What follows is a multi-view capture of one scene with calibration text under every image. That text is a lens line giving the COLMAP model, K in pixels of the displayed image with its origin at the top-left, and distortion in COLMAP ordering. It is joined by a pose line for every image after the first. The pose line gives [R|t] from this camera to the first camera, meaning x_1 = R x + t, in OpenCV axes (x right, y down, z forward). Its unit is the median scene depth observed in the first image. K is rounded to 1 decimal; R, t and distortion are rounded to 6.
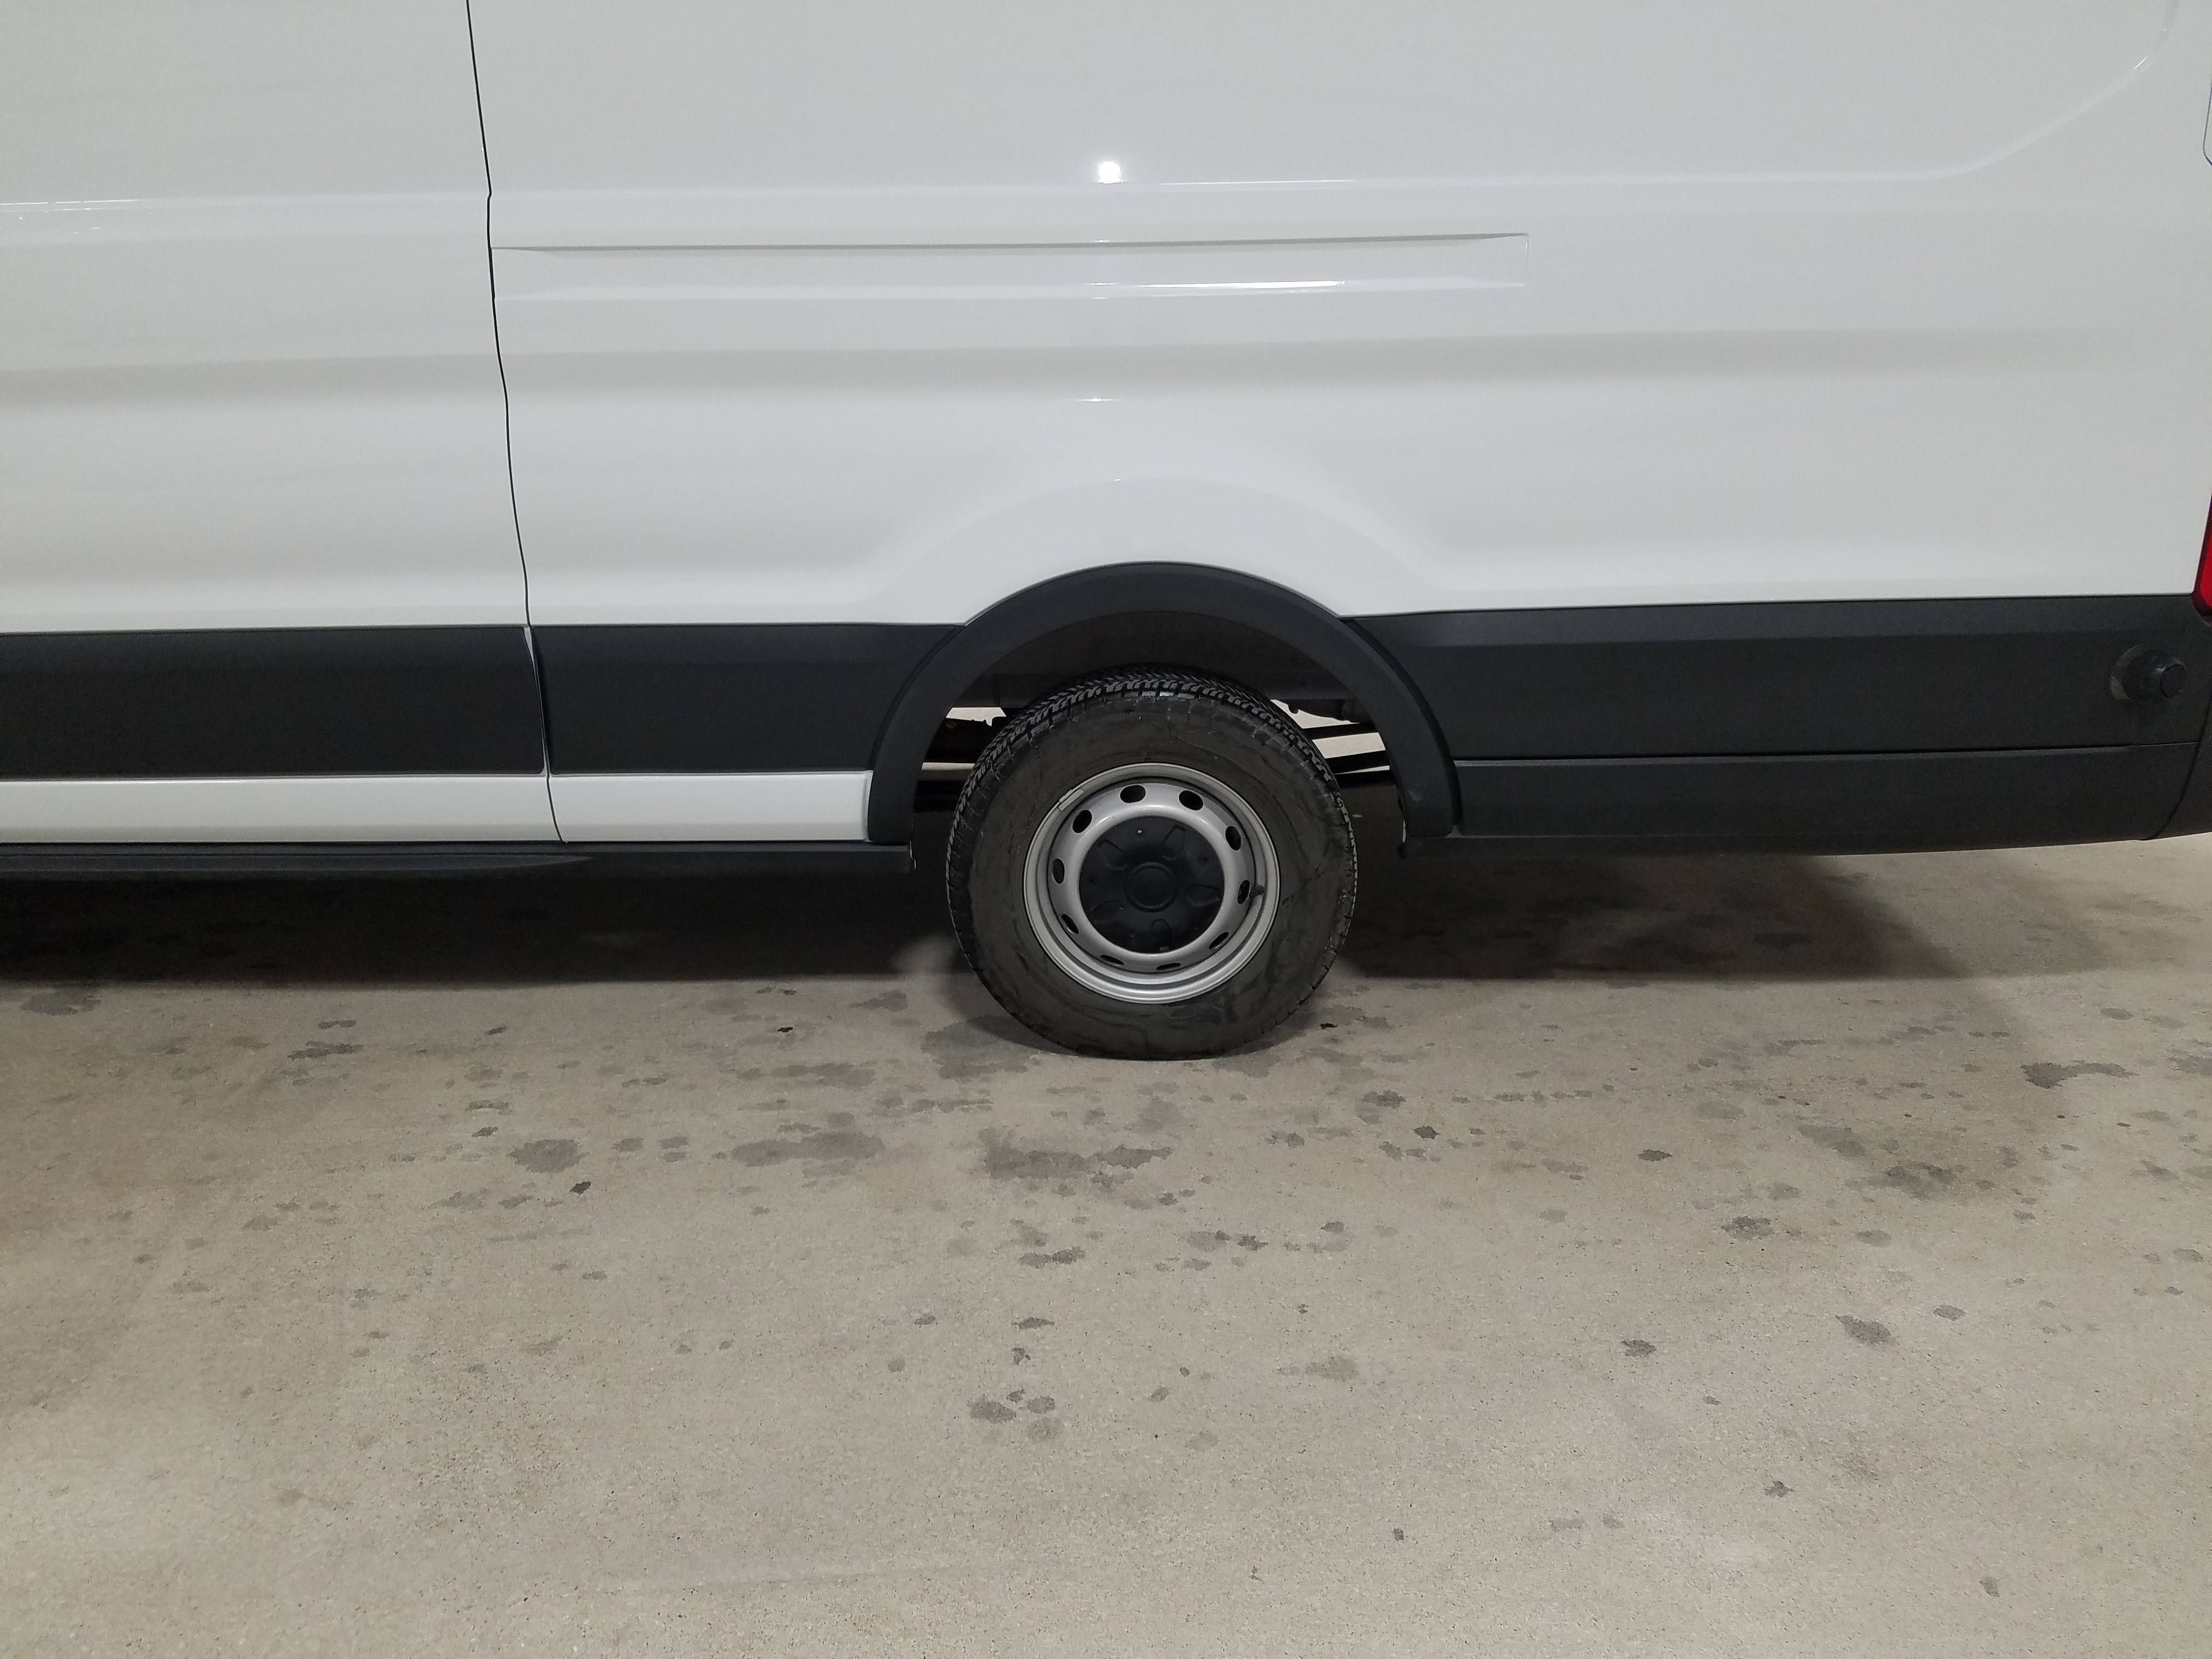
lens RADIAL K [[1808.7, 0, 1106.0], [0, 1808.7, 829.5], [0, 0, 1]] dist [0.235754, -0.005978]
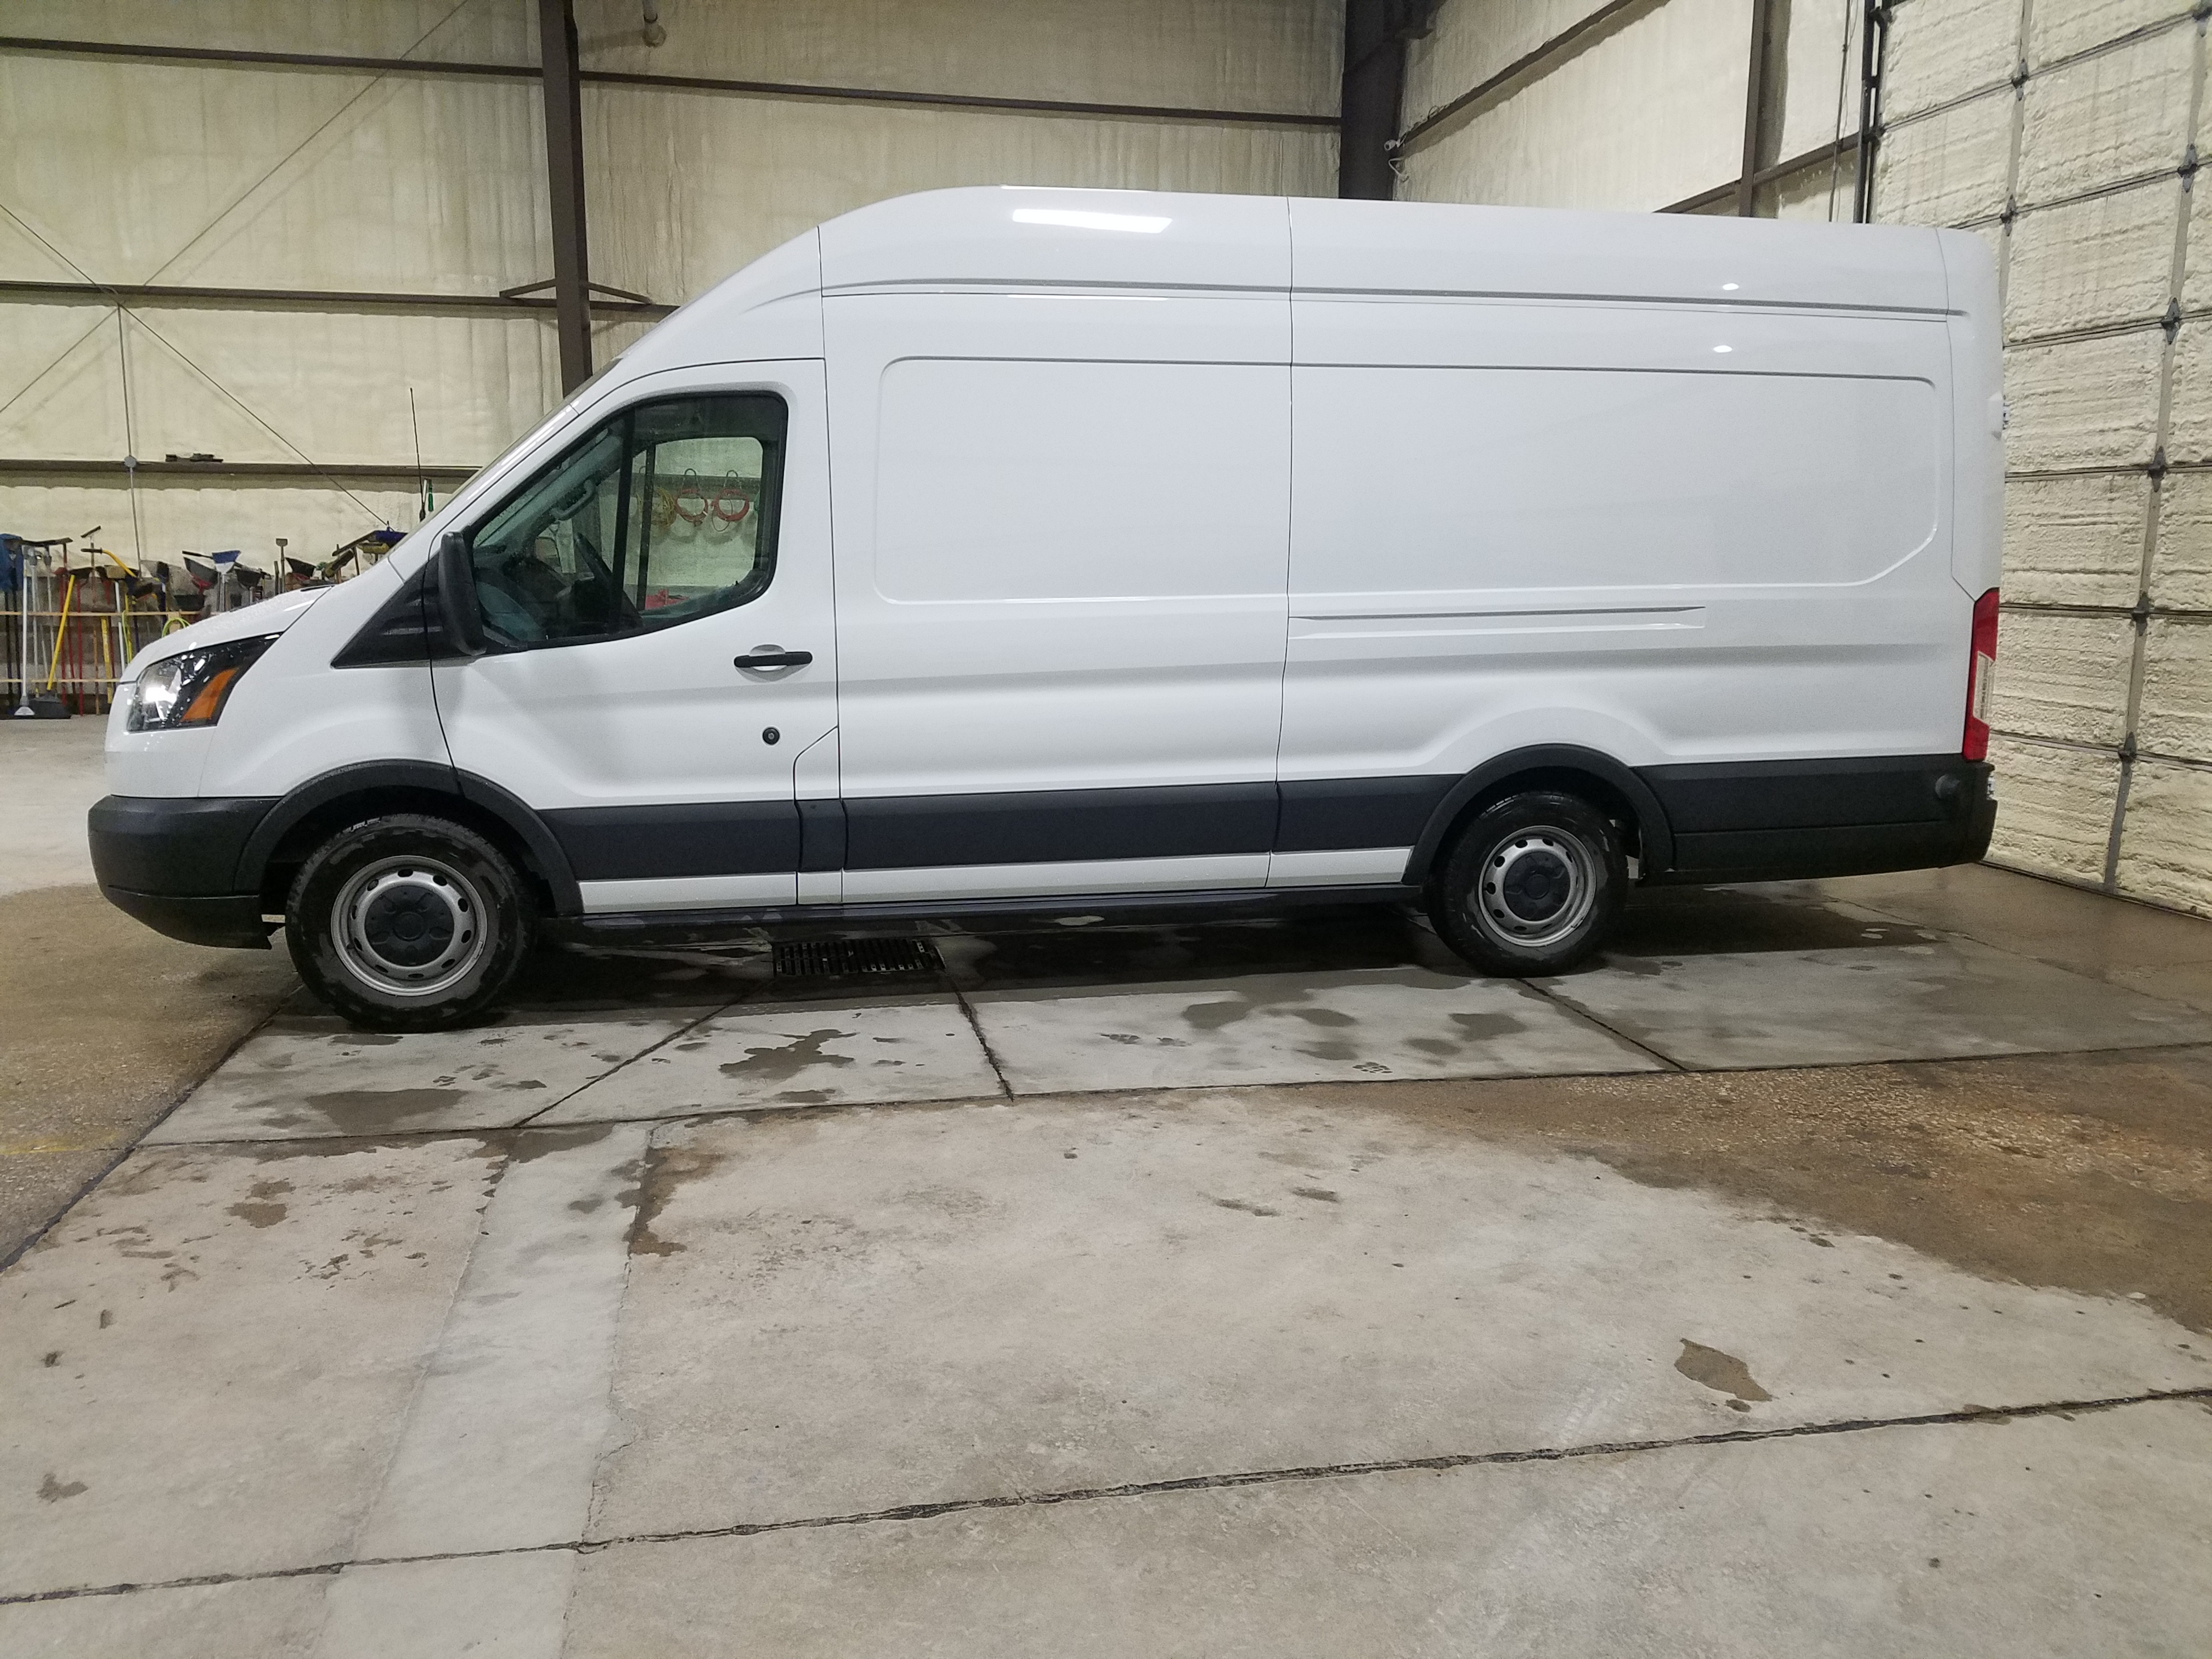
lens RADIAL K [[1808.7, 0, 1106.0], [0, 1808.7, 829.5], [0, 0, 1]] dist [0.235754, -0.005978]
pose [[0.963641, -0.024362, 0.266086, -1.018726], [0.062786, 0.988597, -0.136869, 0.213047], [-0.259717, 0.148599, 0.954183, -0.908946]]
